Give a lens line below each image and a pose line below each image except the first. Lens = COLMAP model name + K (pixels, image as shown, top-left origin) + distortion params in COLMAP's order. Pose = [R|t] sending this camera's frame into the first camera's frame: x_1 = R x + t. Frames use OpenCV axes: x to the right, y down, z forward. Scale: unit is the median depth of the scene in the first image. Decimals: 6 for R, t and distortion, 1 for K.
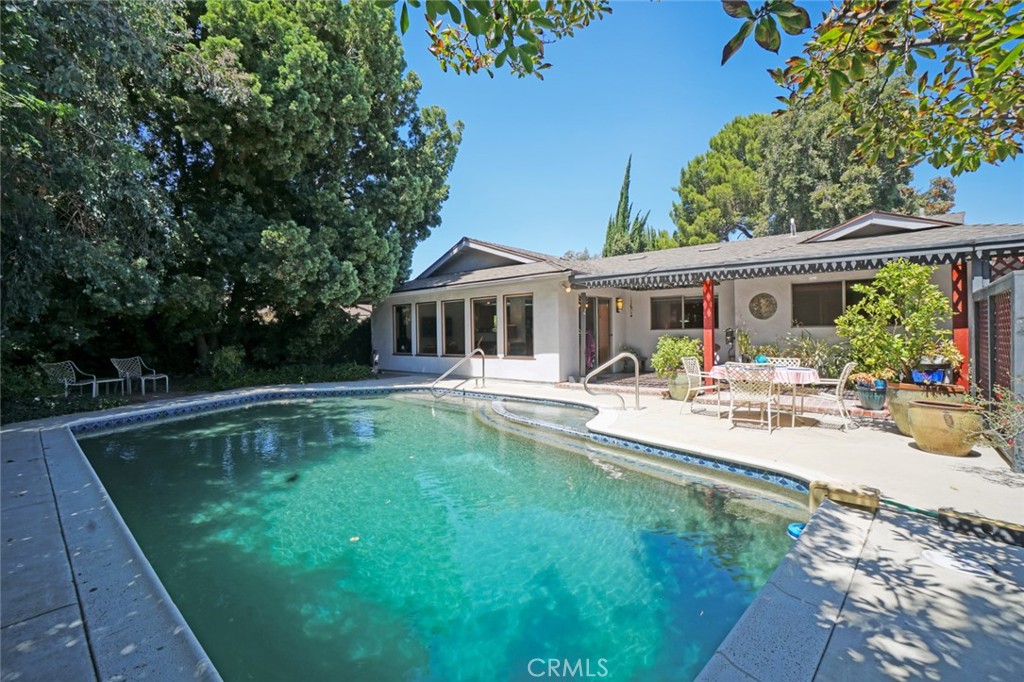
lens RADIAL K [[461.6, 0, 515.6], [0, 461.6, 338.9], [0, 0, 1]] dist [-0.043241, 0.012245]
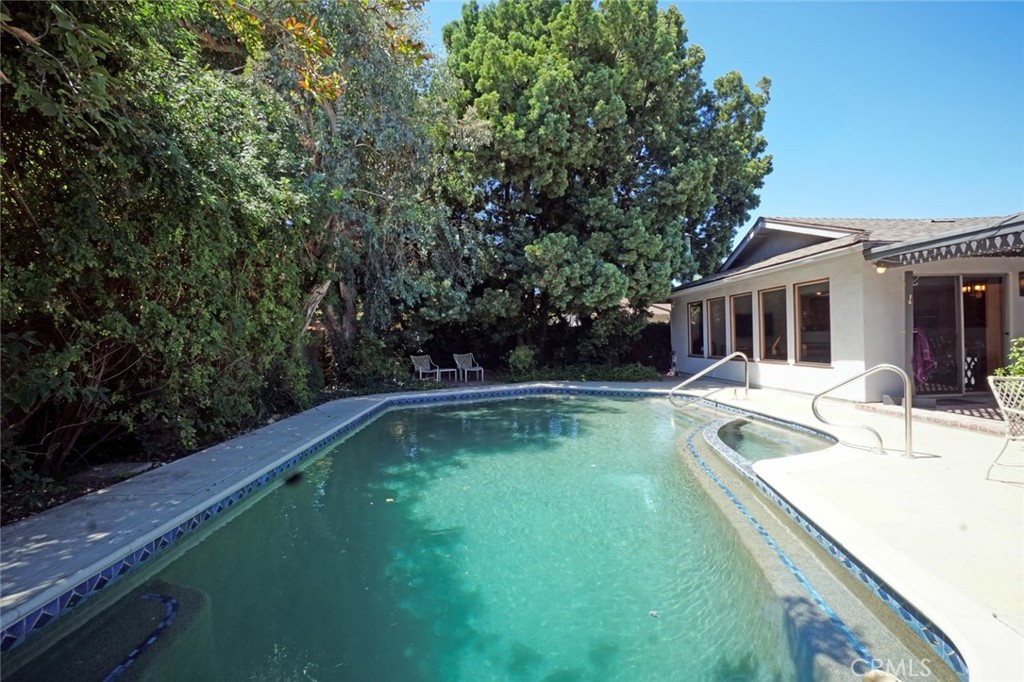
lens RADIAL K [[461.6, 0, 509.9], [0, 461.6, 337.1], [0, 0, 1]] dist [-0.043241, 0.012245]
pose [[0.690154, -0.002380, -0.723658, 0.227950], [0.001962, 0.999997, -0.001418, -0.005411], [0.723659, -0.000441, 0.690157, 0.144678]]
